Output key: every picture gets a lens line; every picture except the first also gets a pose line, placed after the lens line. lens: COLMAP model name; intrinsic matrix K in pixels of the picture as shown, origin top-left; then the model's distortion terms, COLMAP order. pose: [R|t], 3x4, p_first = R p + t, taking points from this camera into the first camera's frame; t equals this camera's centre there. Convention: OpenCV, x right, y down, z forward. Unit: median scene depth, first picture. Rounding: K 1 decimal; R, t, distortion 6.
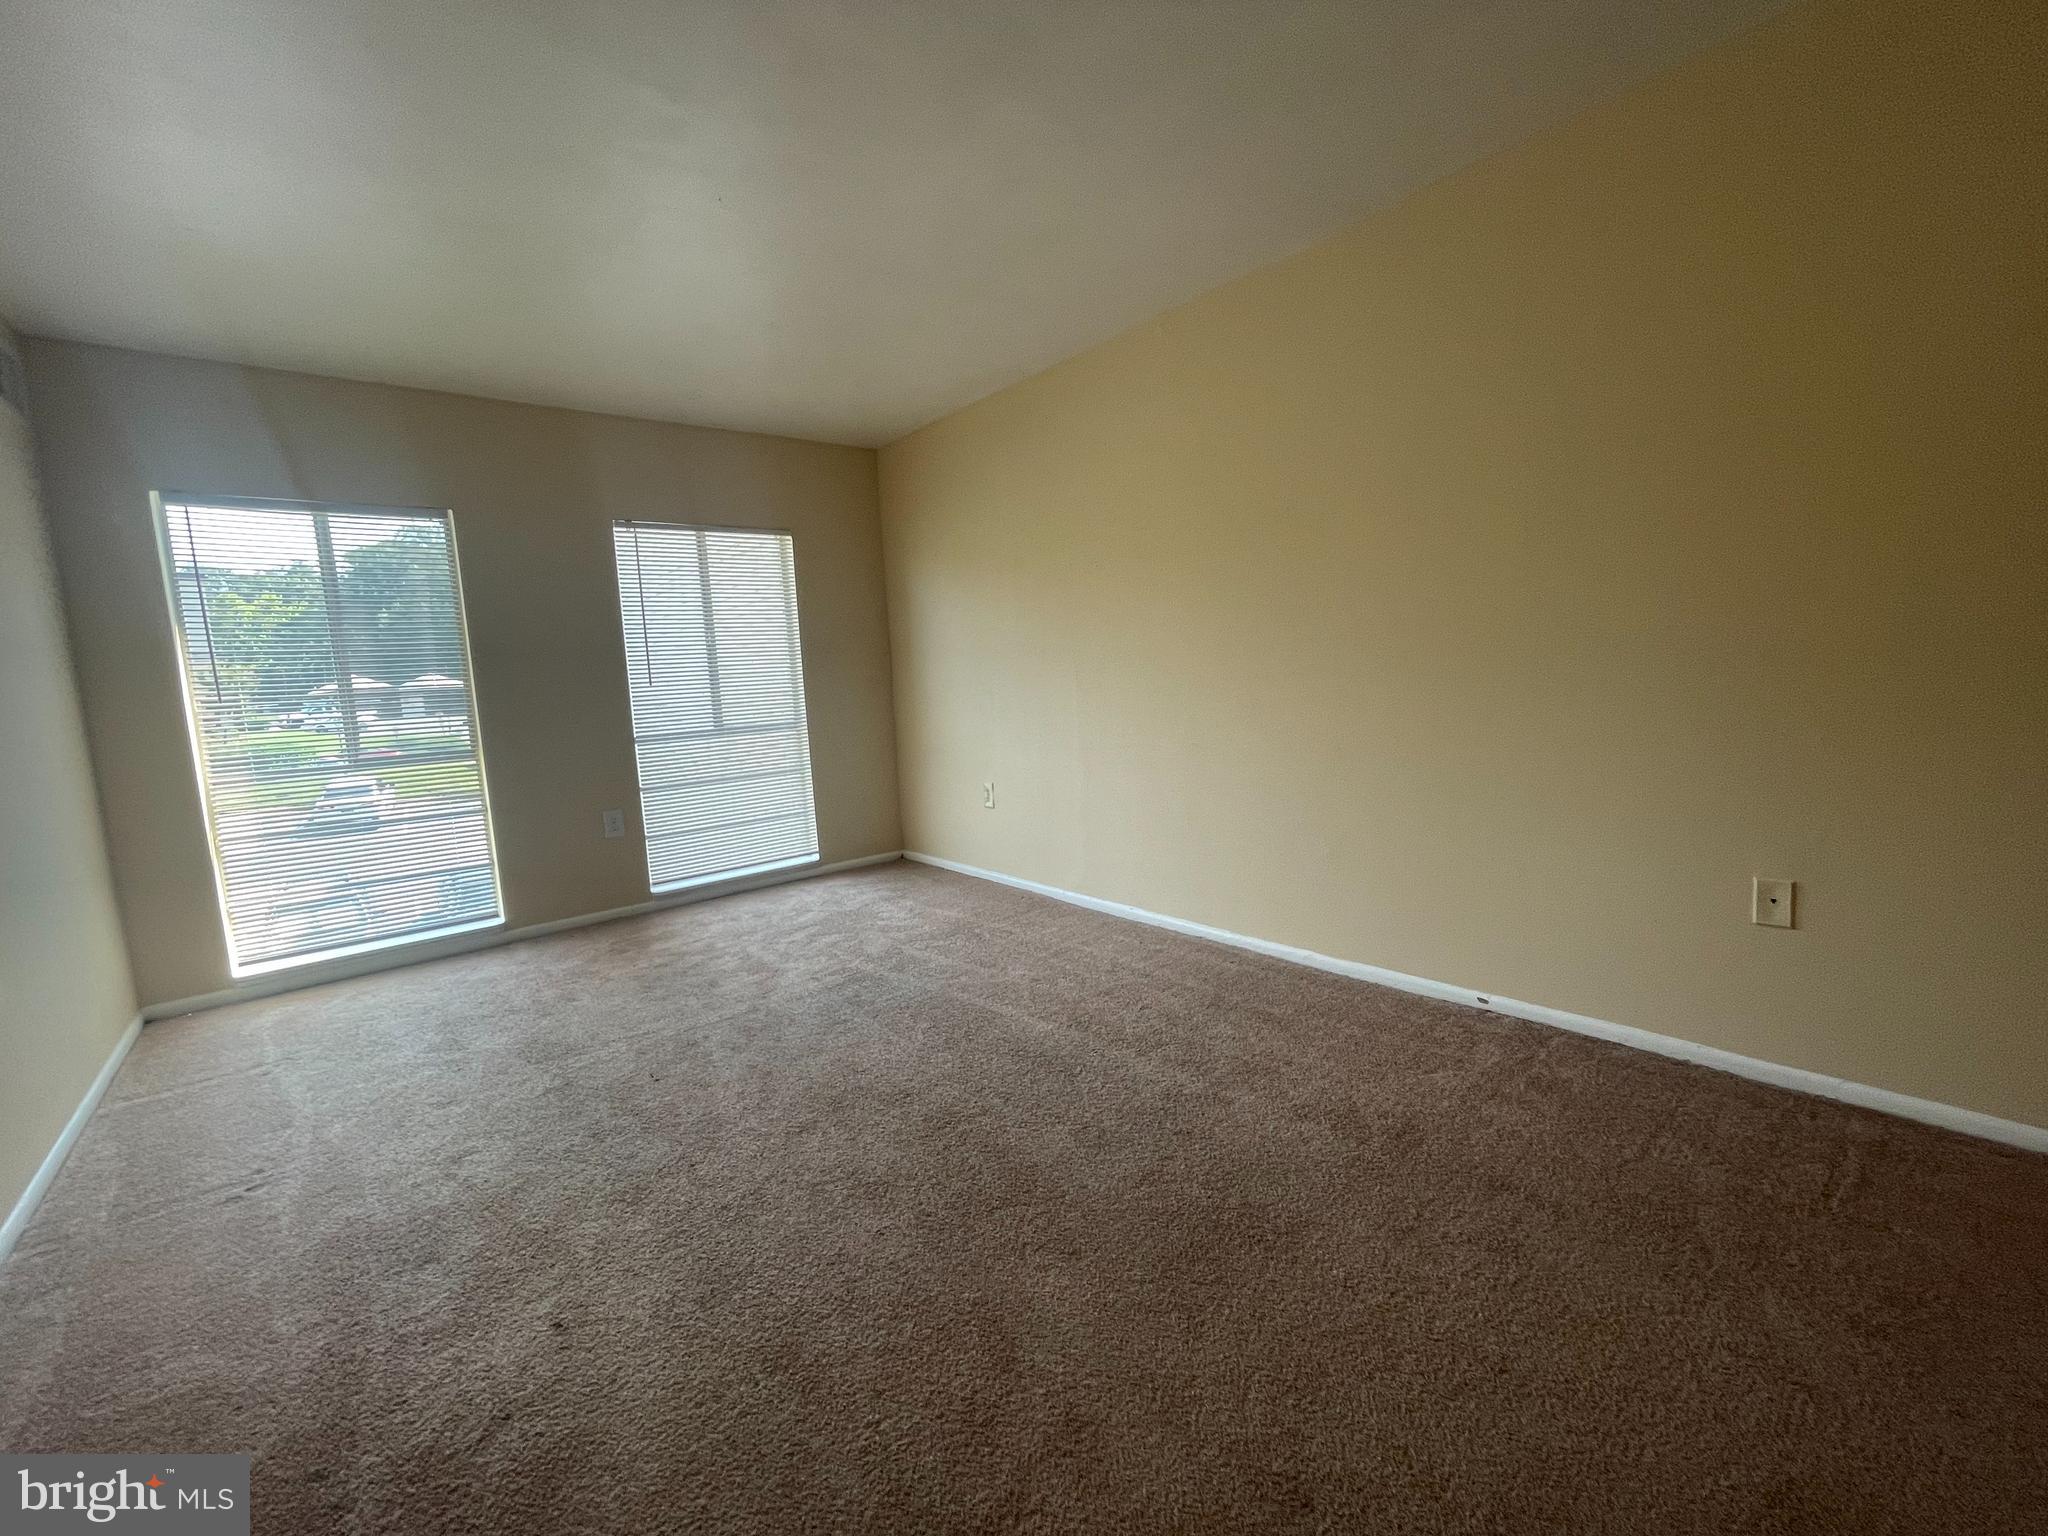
lens RADIAL K [[826.5, 0, 1024.0], [0, 826.5, 768.0], [0, 0, 1]] dist [-0.000256, -0.000033]
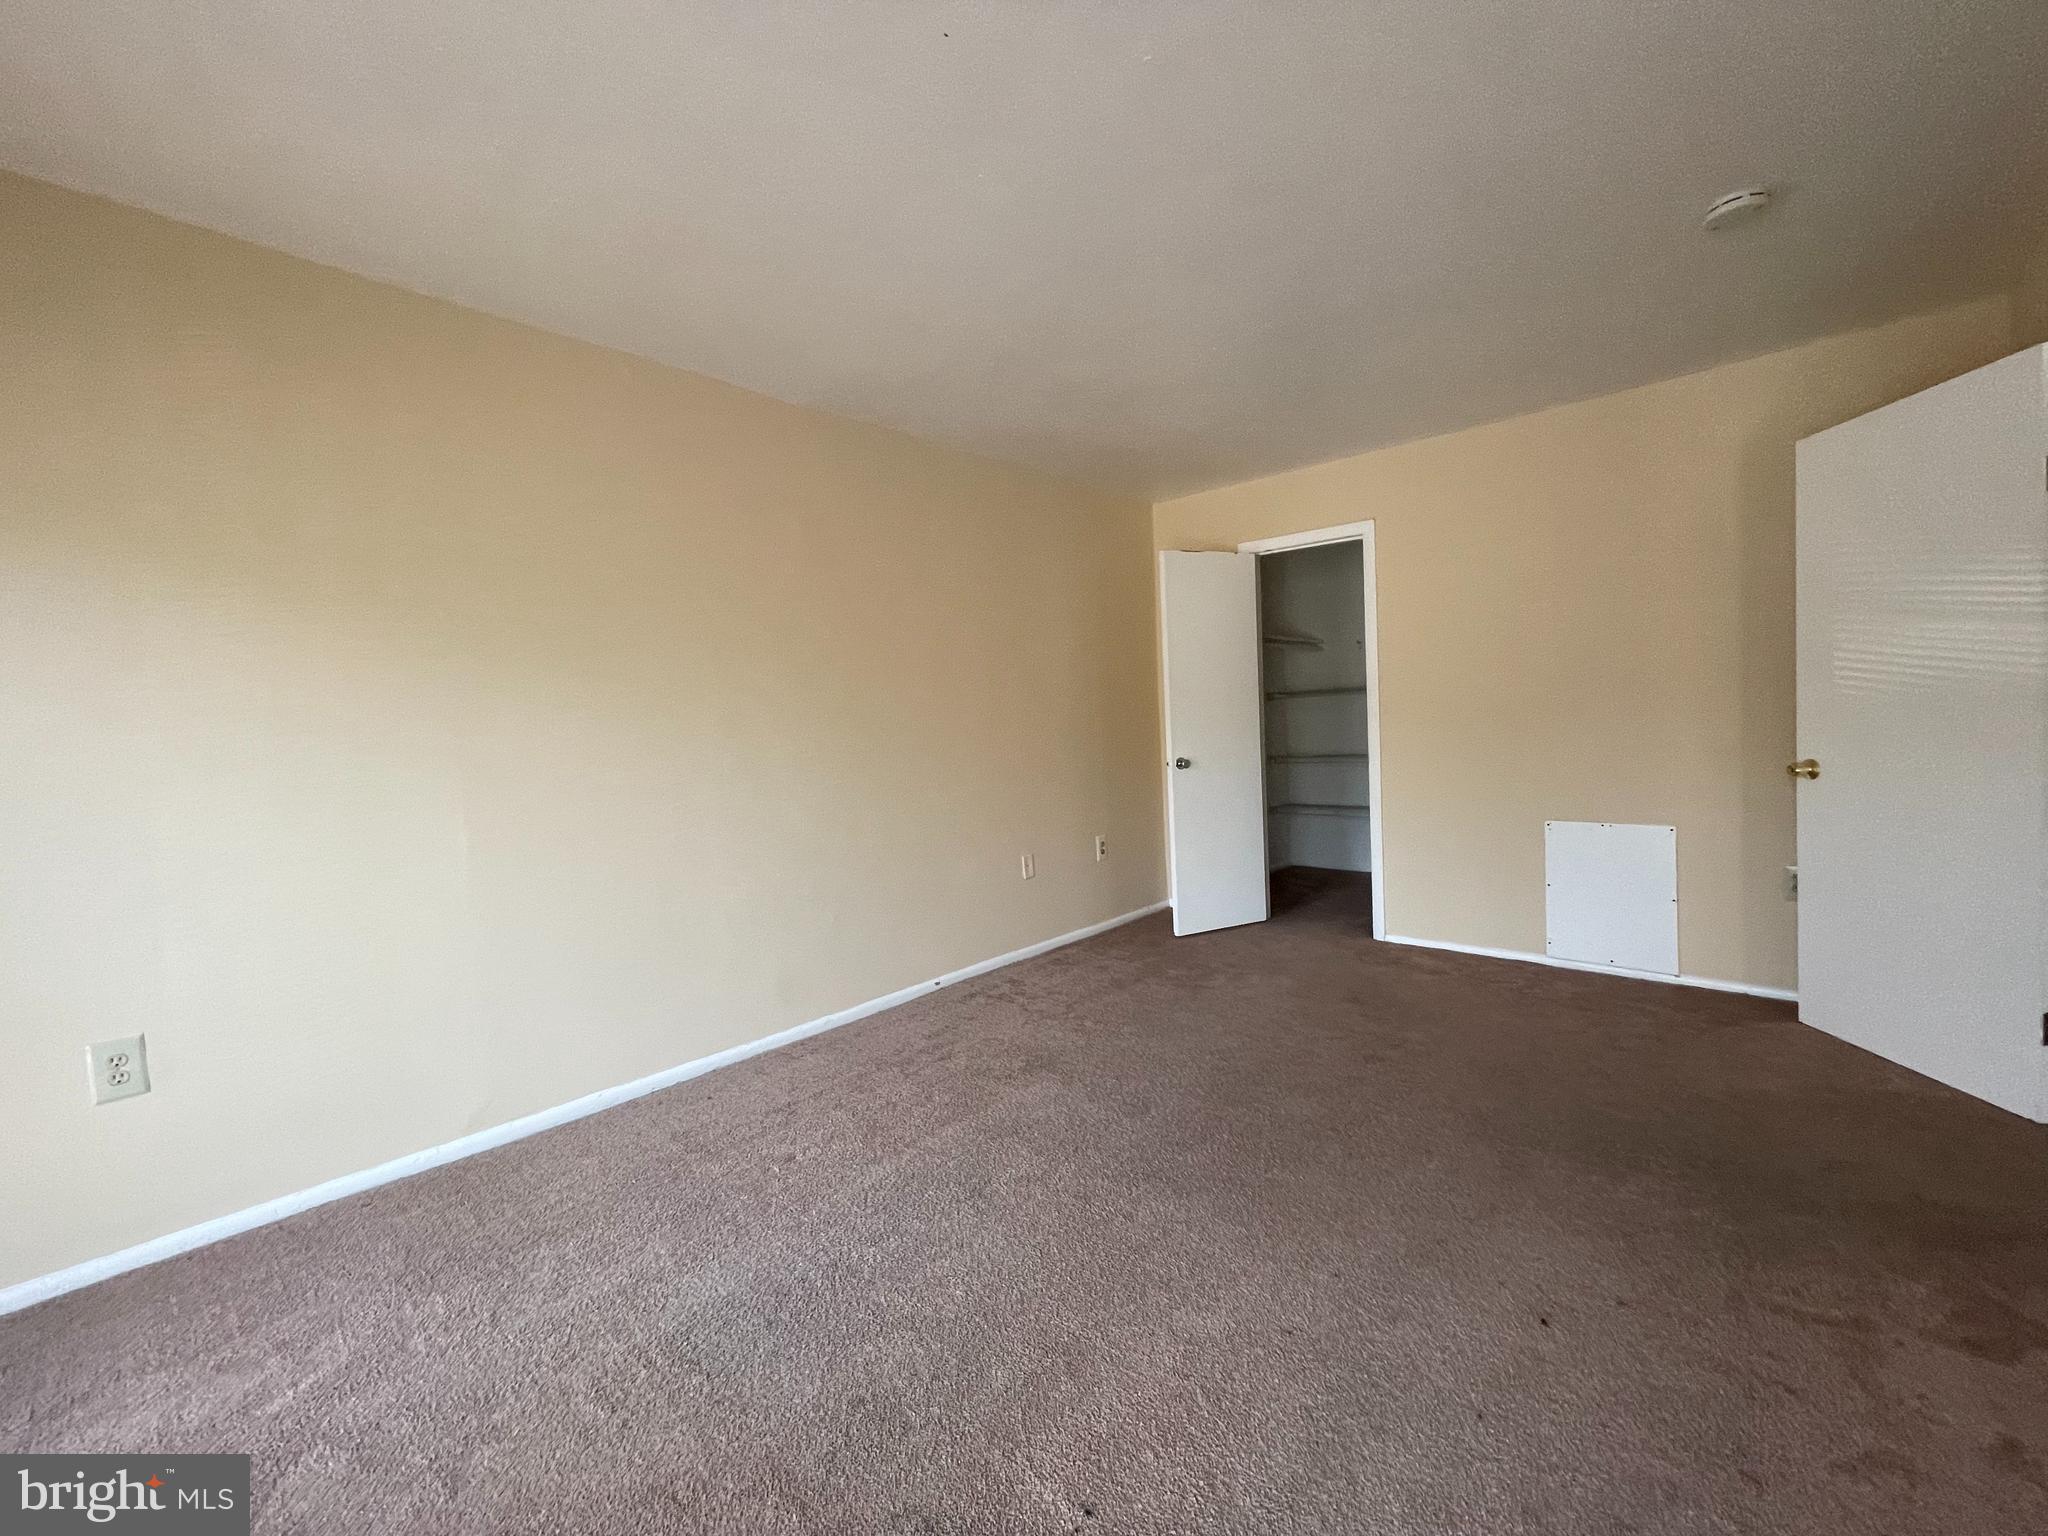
lens RADIAL K [[826.5, 0, 1024.0], [0, 826.5, 768.0], [0, 0, 1]] dist [-0.000256, -0.000033]
pose [[-0.136298, 0.011363, 0.990603, -0.671547], [0.162853, 0.986588, 0.011090, -0.062900], [-0.977191, 0.162834, -0.136320, 0.721943]]
